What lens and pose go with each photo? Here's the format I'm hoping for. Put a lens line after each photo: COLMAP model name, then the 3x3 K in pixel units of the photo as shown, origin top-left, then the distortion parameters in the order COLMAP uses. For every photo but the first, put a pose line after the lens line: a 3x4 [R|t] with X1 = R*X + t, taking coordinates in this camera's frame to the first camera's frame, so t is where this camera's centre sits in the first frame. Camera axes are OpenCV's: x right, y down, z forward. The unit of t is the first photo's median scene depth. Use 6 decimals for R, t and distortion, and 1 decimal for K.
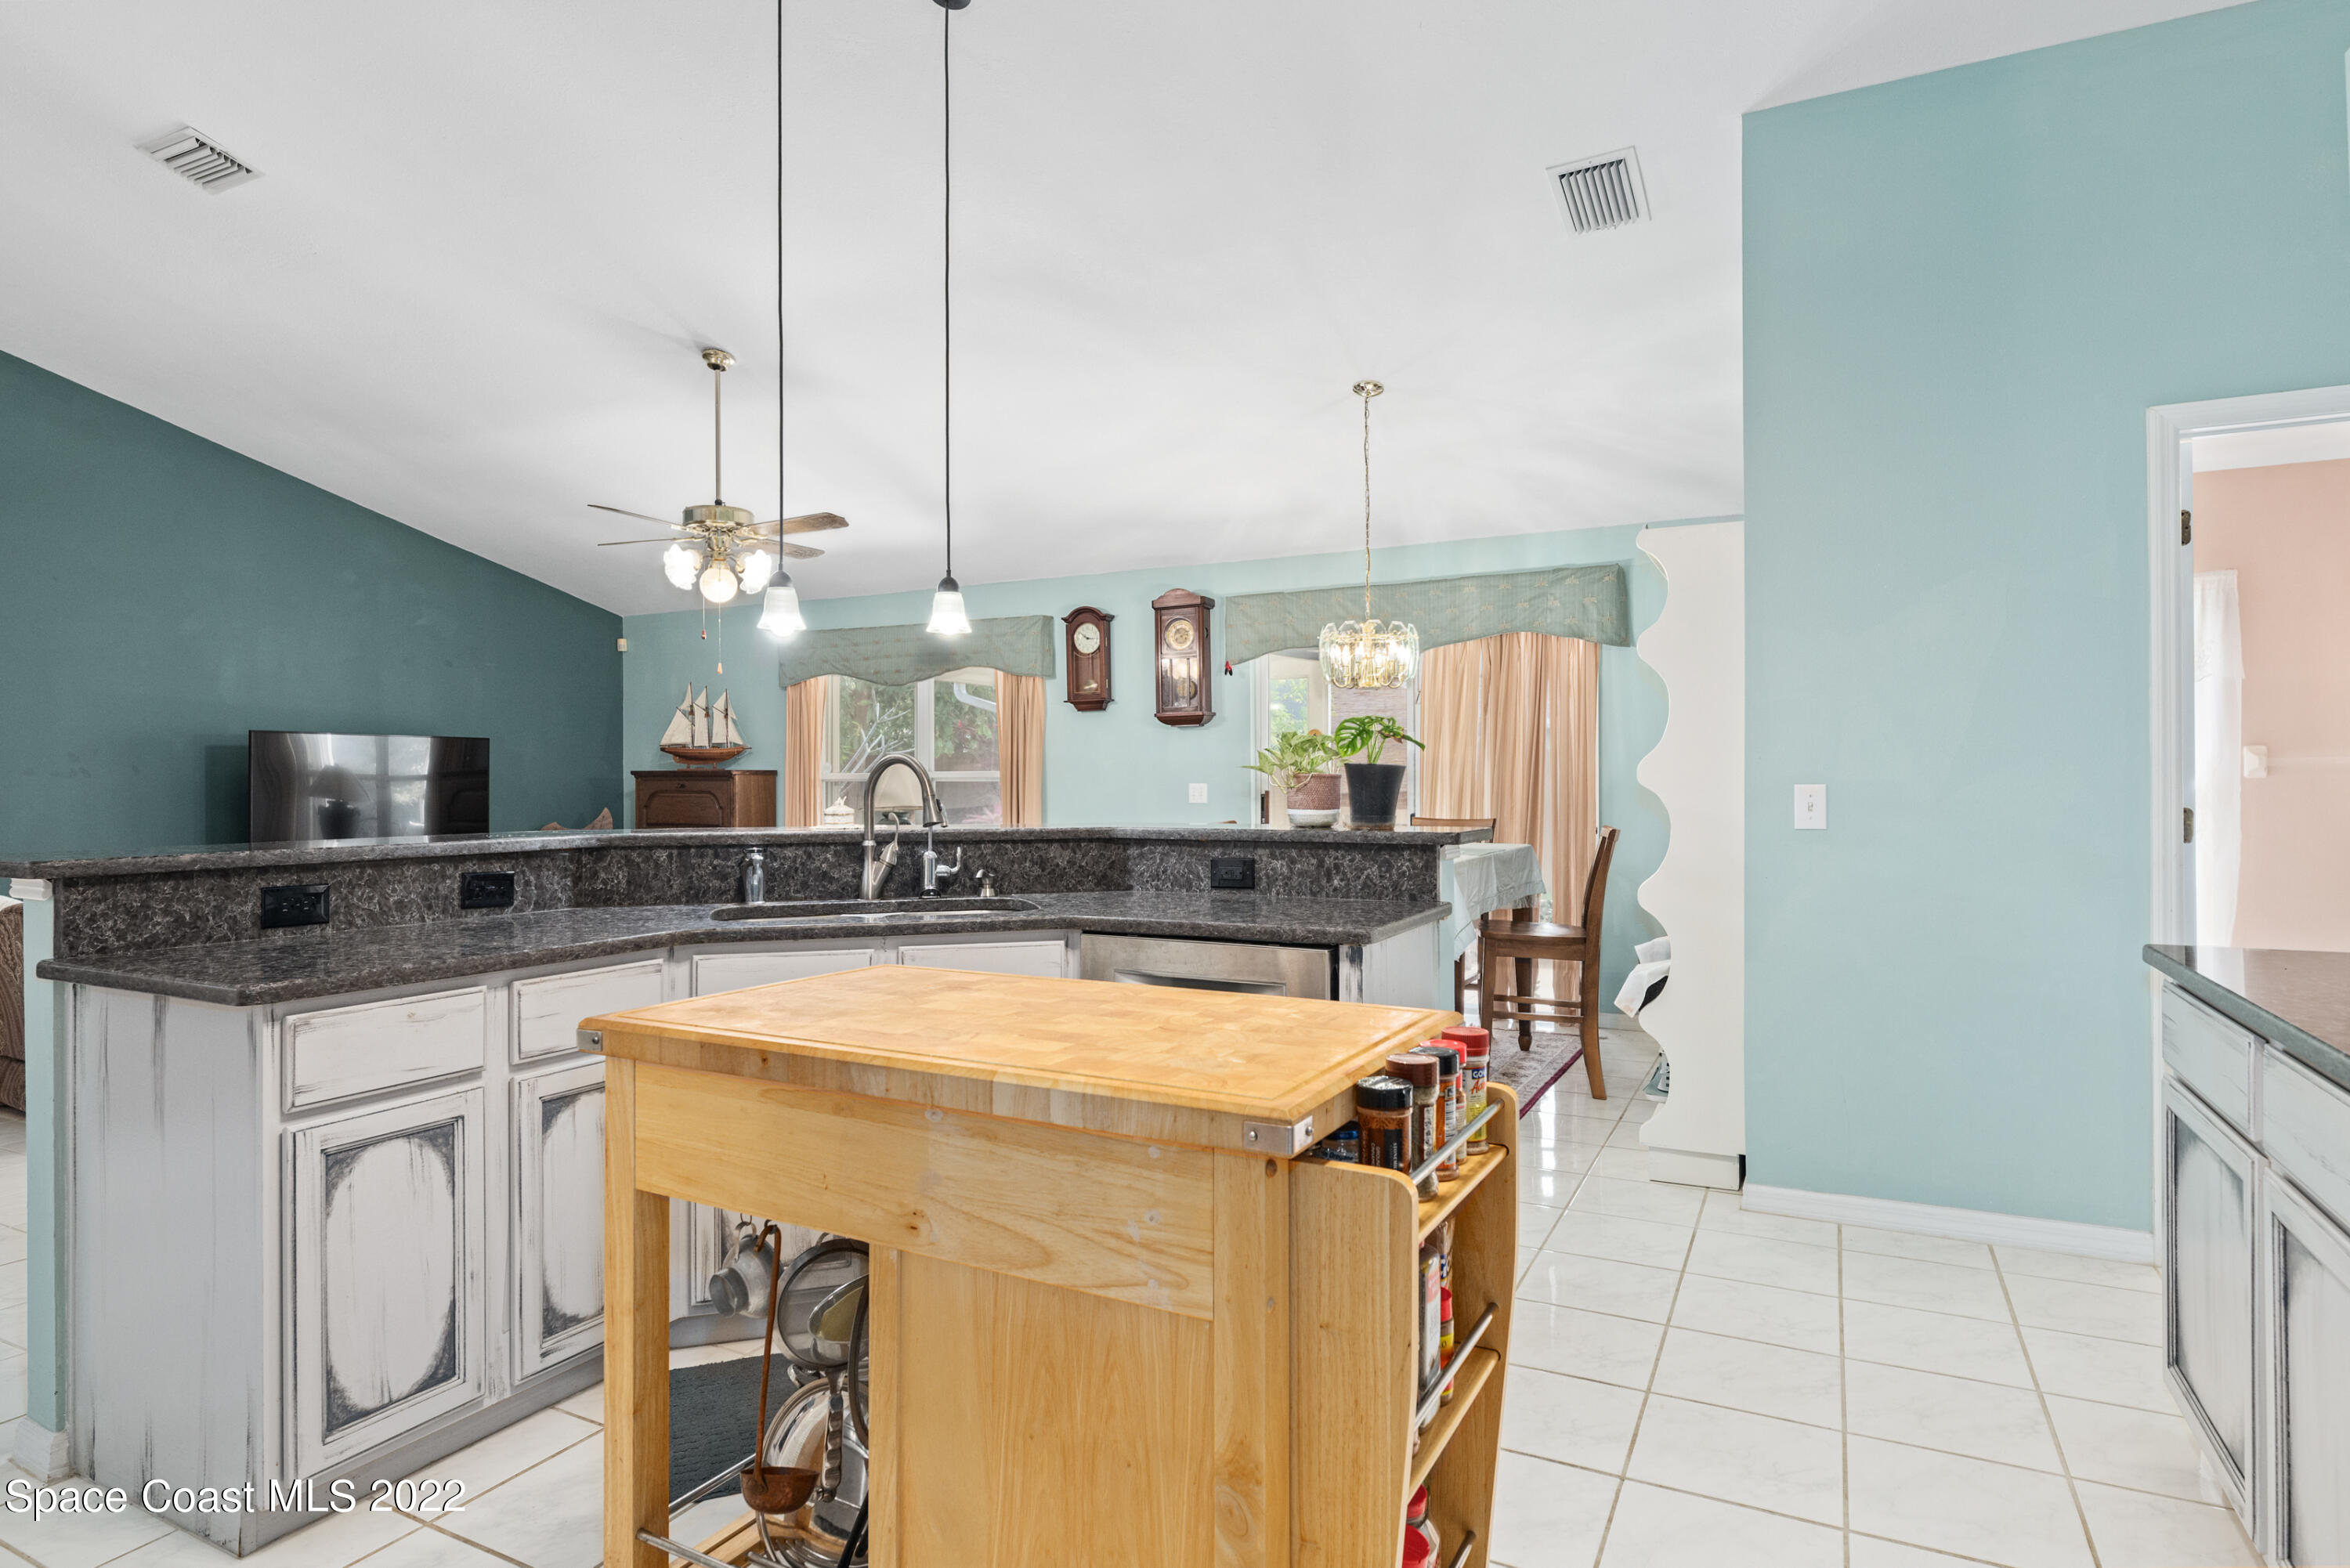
lens RADIAL K [[1297.9, 0, 1177.4], [0, 1297.9, 773.5], [0, 0, 1]] dist [0.001631, 0.000410]
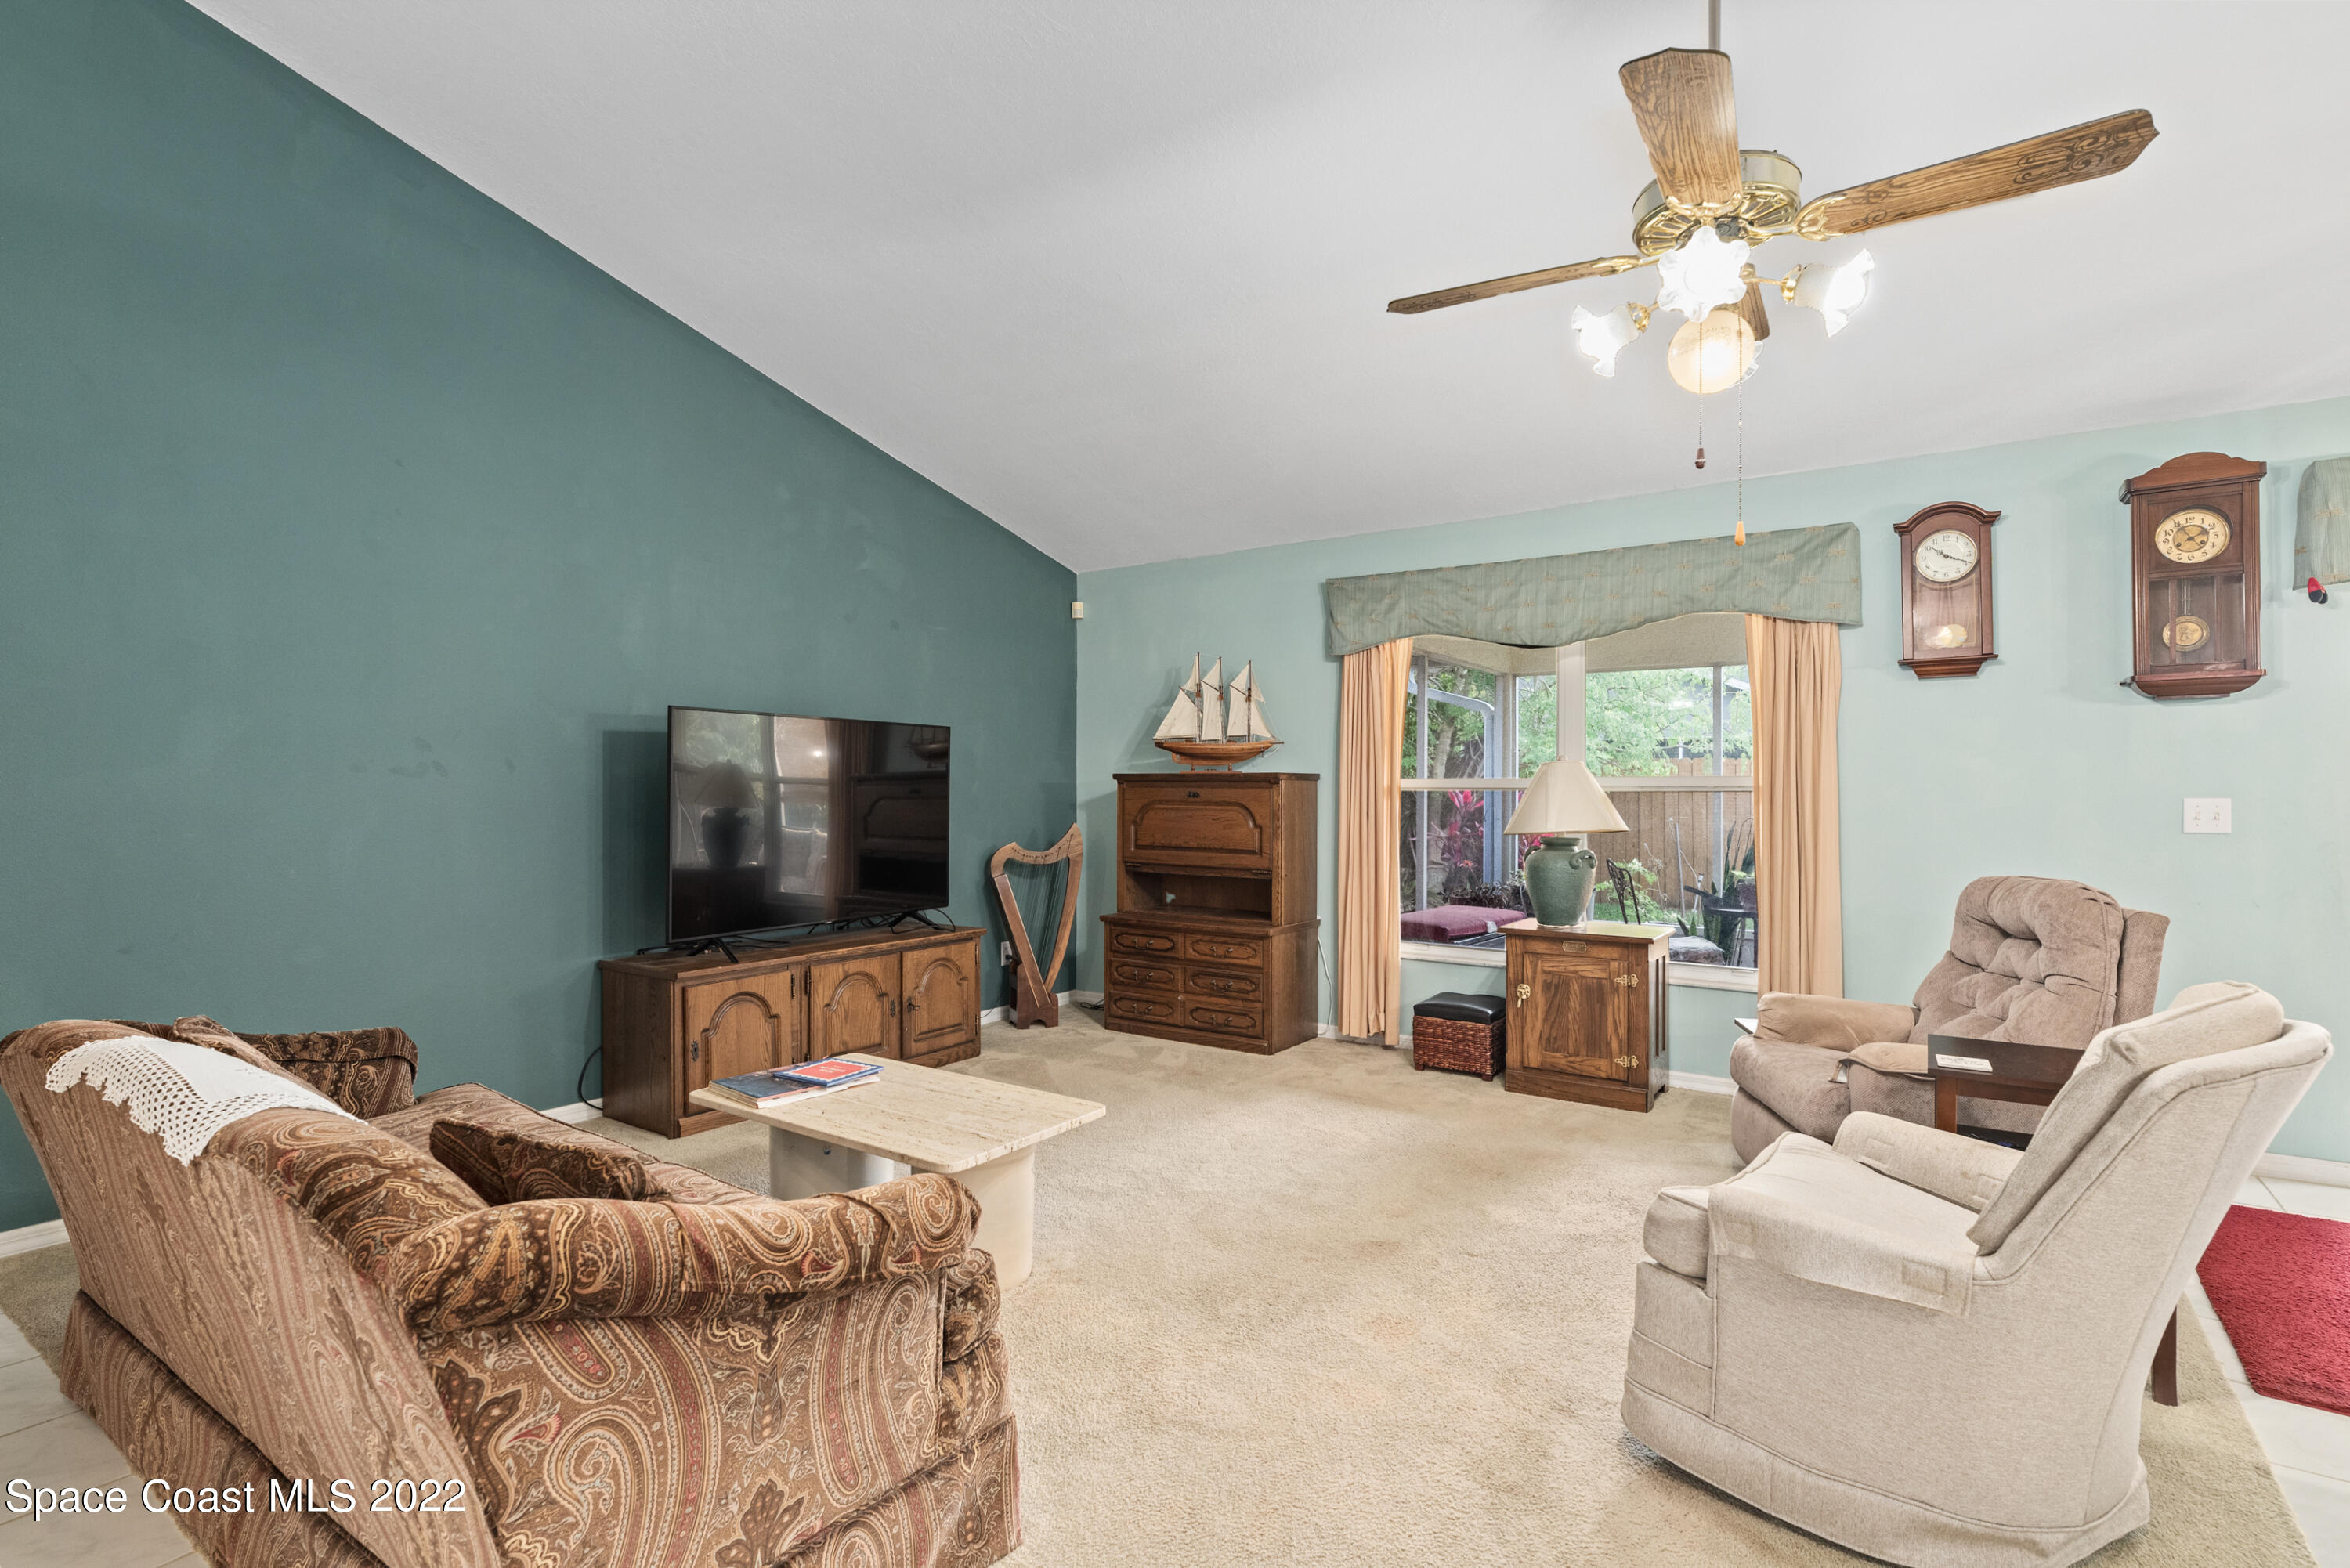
lens RADIAL K [[1130.8, 0, 1164.4], [0, 1130.8, 789.9], [0, 0, 1]] dist [0.001983, 0.000938]
pose [[0.989748, 0.008525, -0.142571, -0.303366], [-0.007423, 0.999938, 0.008260, 0.001743], [0.142633, -0.007117, 0.989750, 0.371684]]
